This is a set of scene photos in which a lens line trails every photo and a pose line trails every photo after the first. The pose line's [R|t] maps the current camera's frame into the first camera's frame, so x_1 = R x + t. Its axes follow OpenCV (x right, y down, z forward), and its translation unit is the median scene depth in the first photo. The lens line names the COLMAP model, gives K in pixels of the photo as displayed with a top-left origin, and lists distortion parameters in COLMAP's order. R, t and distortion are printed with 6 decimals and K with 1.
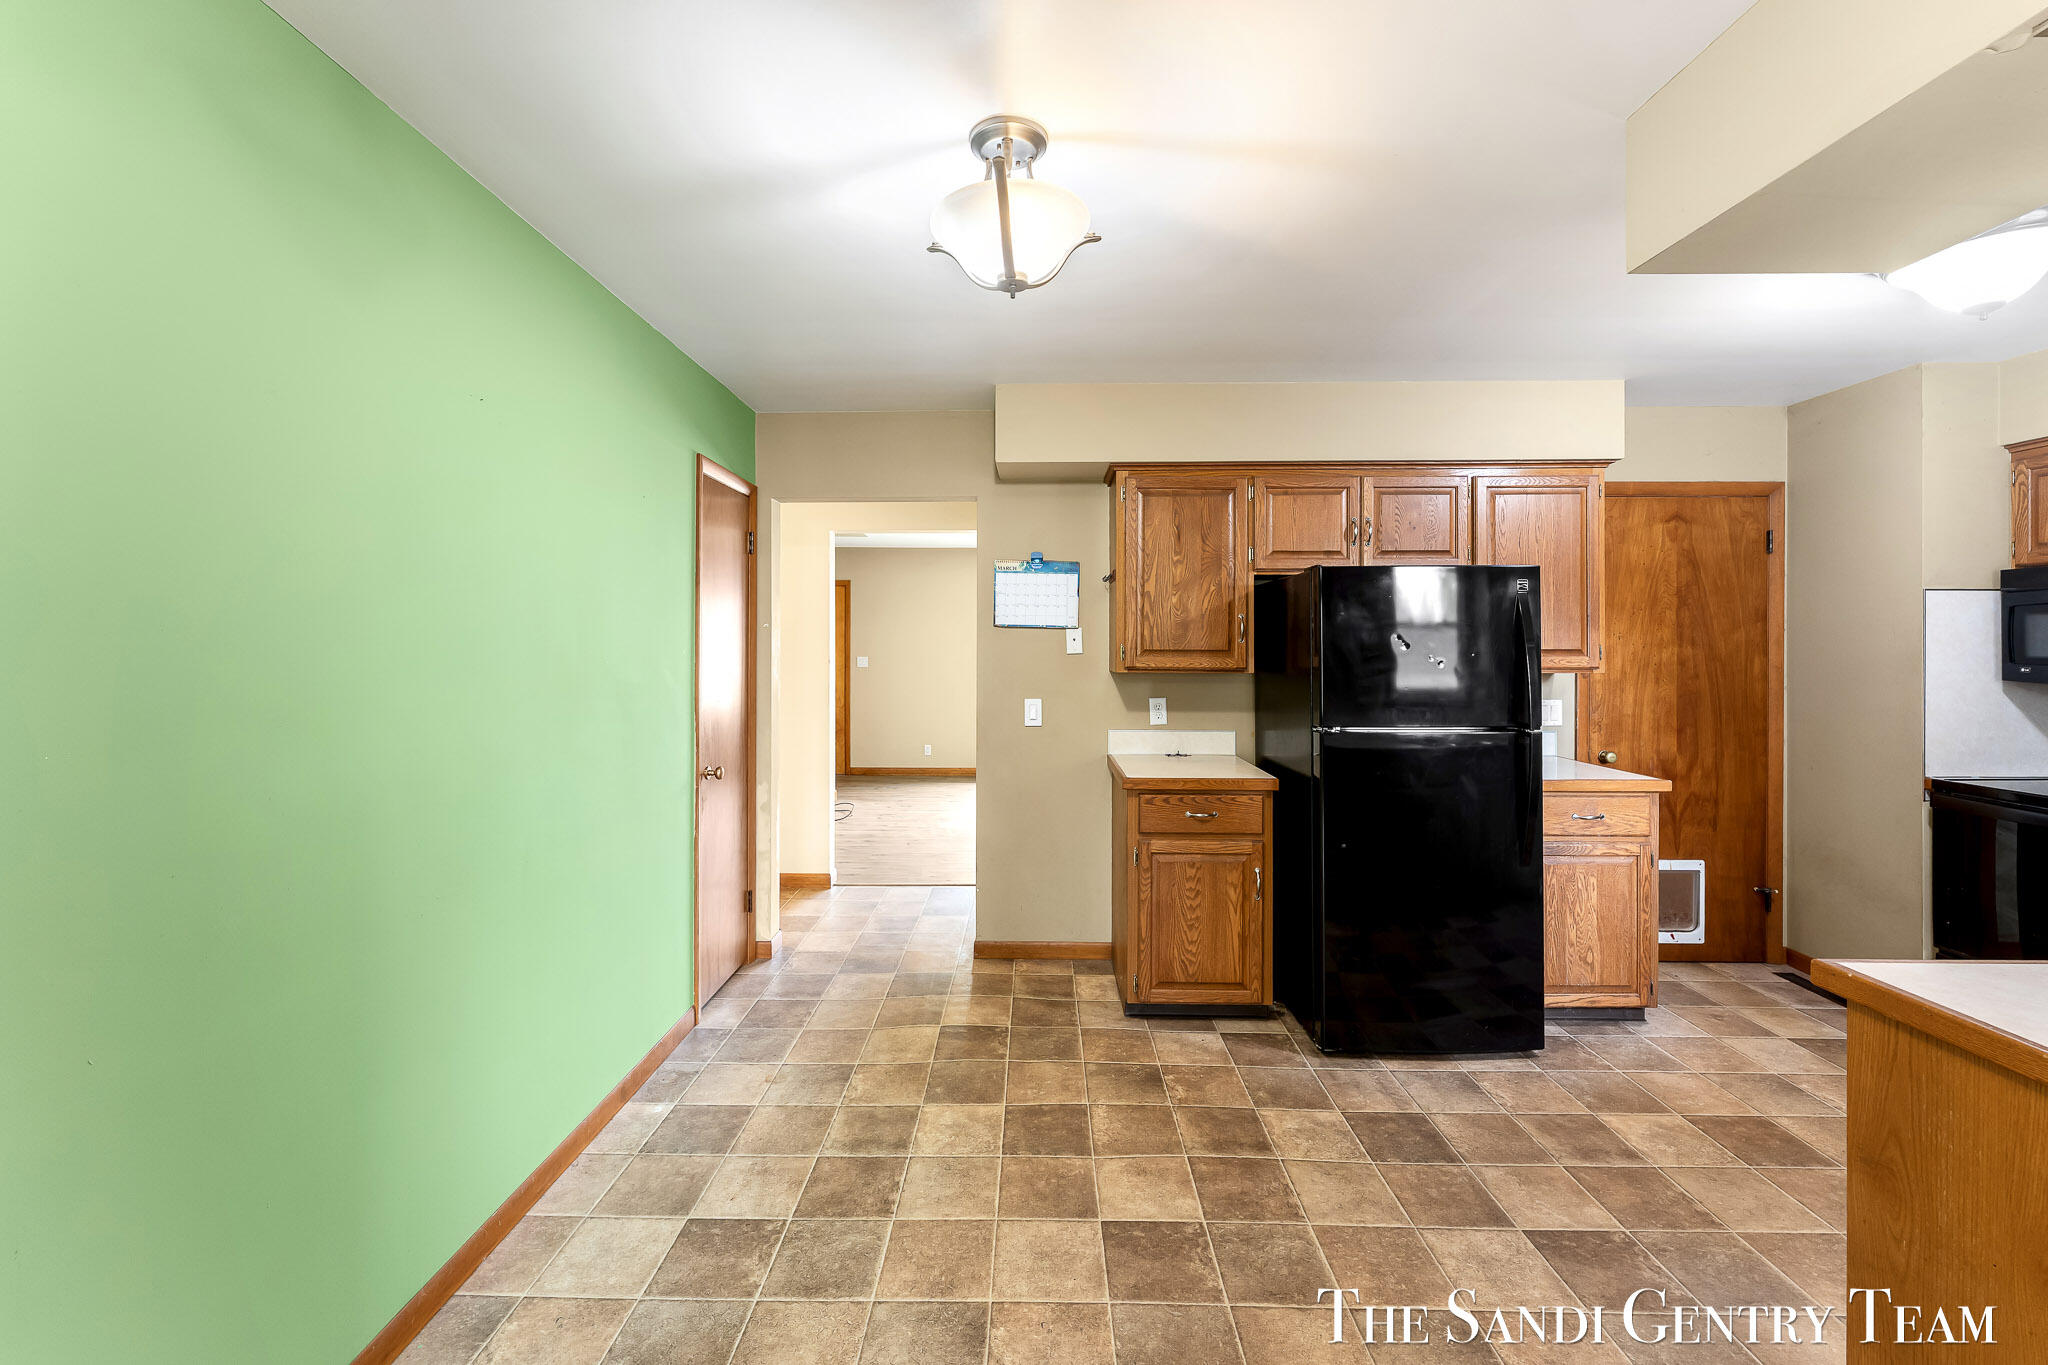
lens RADIAL K [[811.0, 0, 1024.7], [0, 811.0, 645.2], [0, 0, 1]] dist [-0.000267, -0.000052]
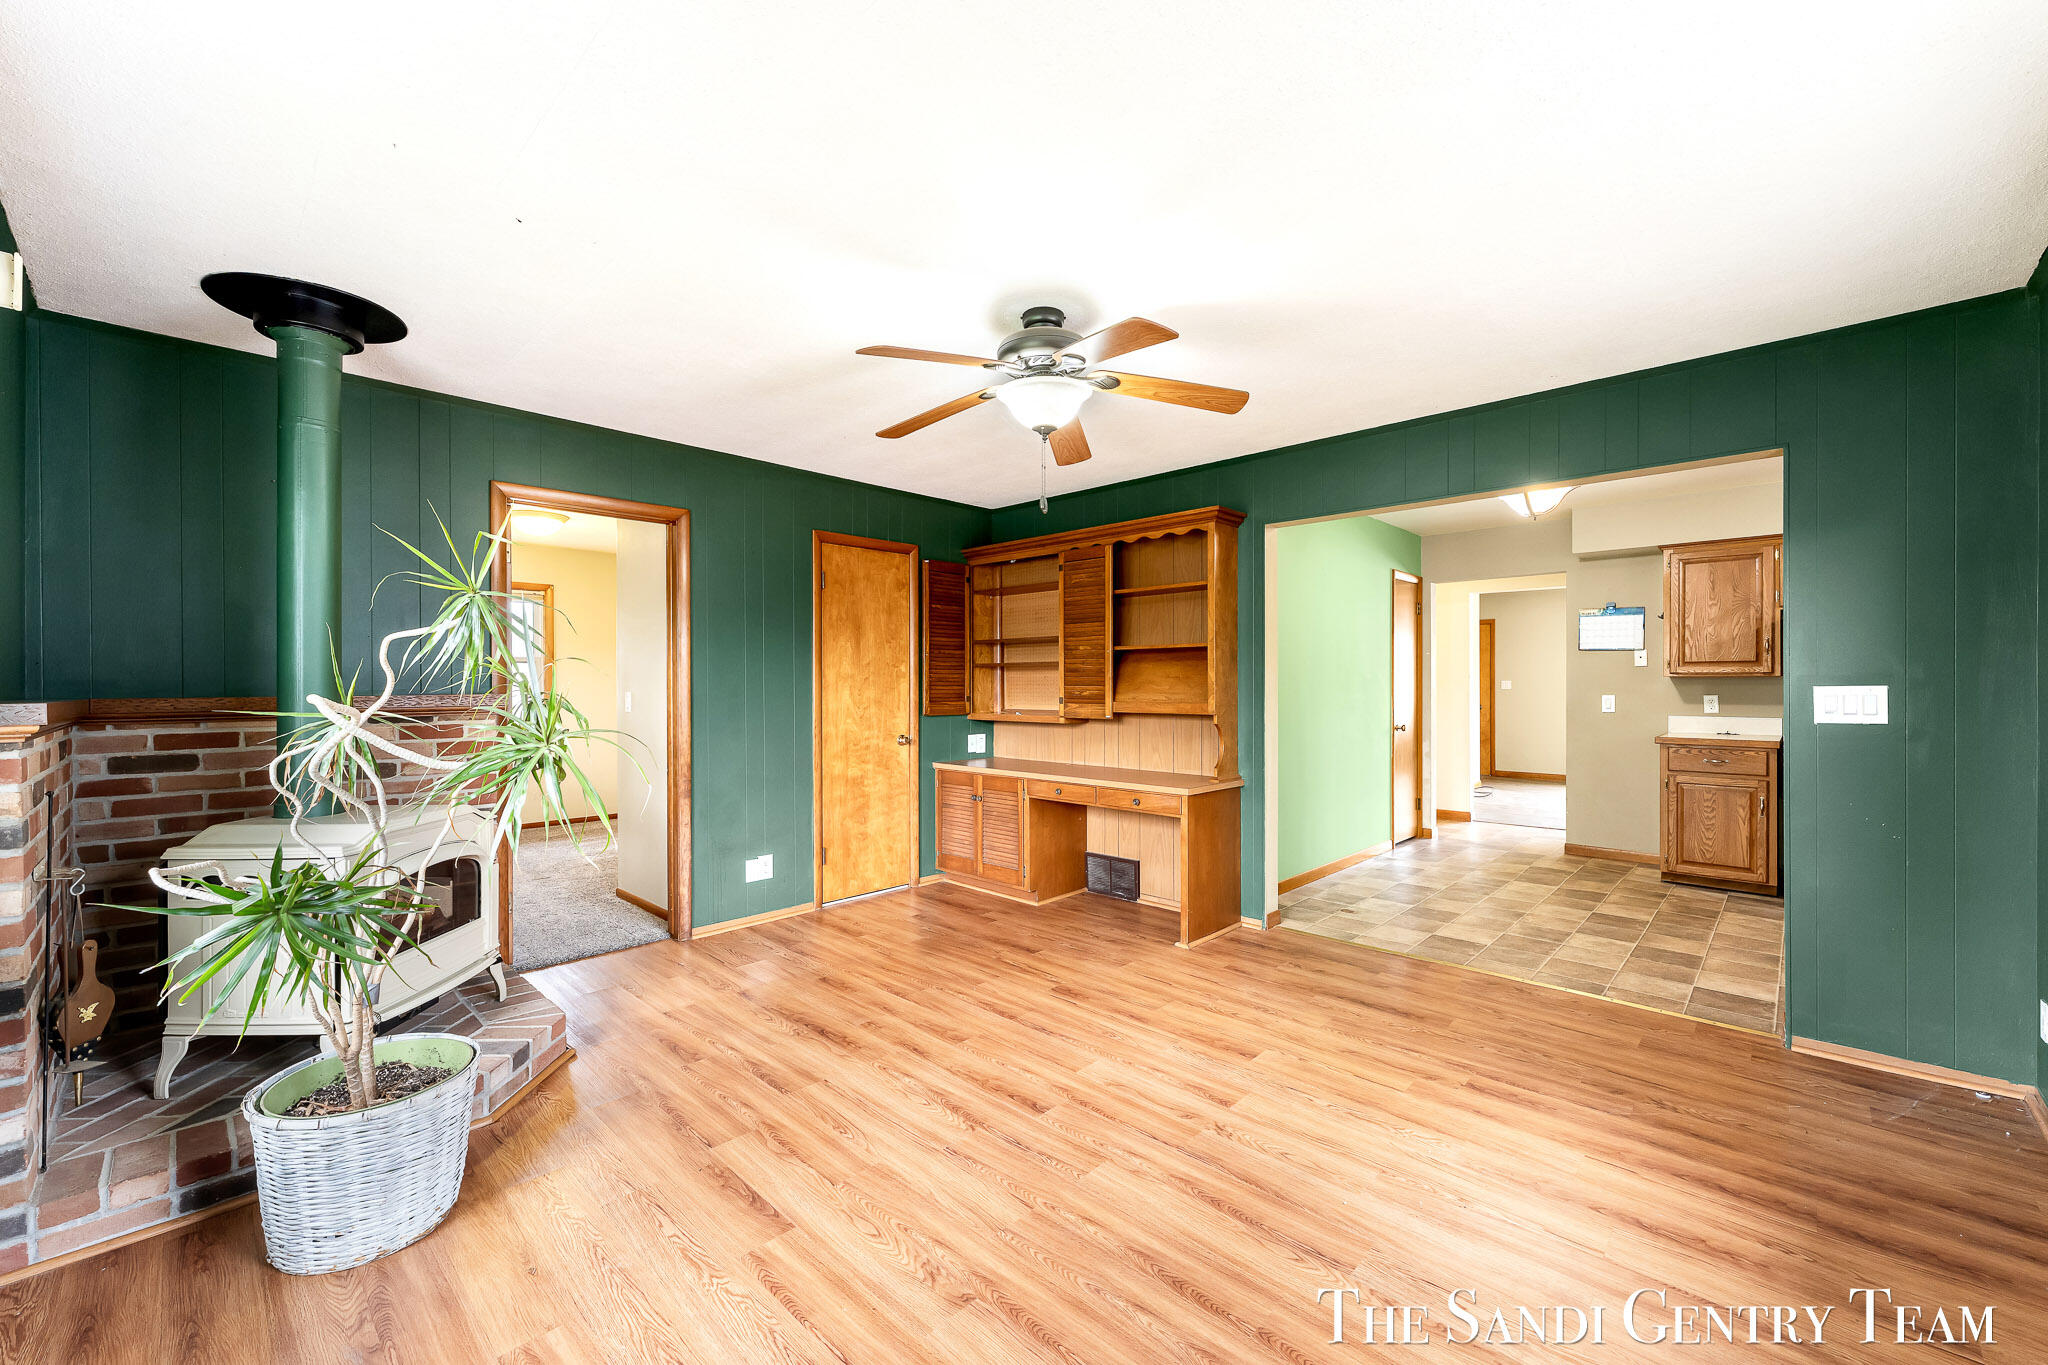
lens RADIAL K [[816.9, 0, 1019.9], [0, 816.9, 681.9], [0, 0, 1]] dist [0.000514, -0.000267]
pose [[0.726924, -0.002979, -0.686712, 0.272041], [0.002433, 0.999995, -0.001763, 0.040560], [0.686714, -0.000389, 0.726927, -0.954909]]
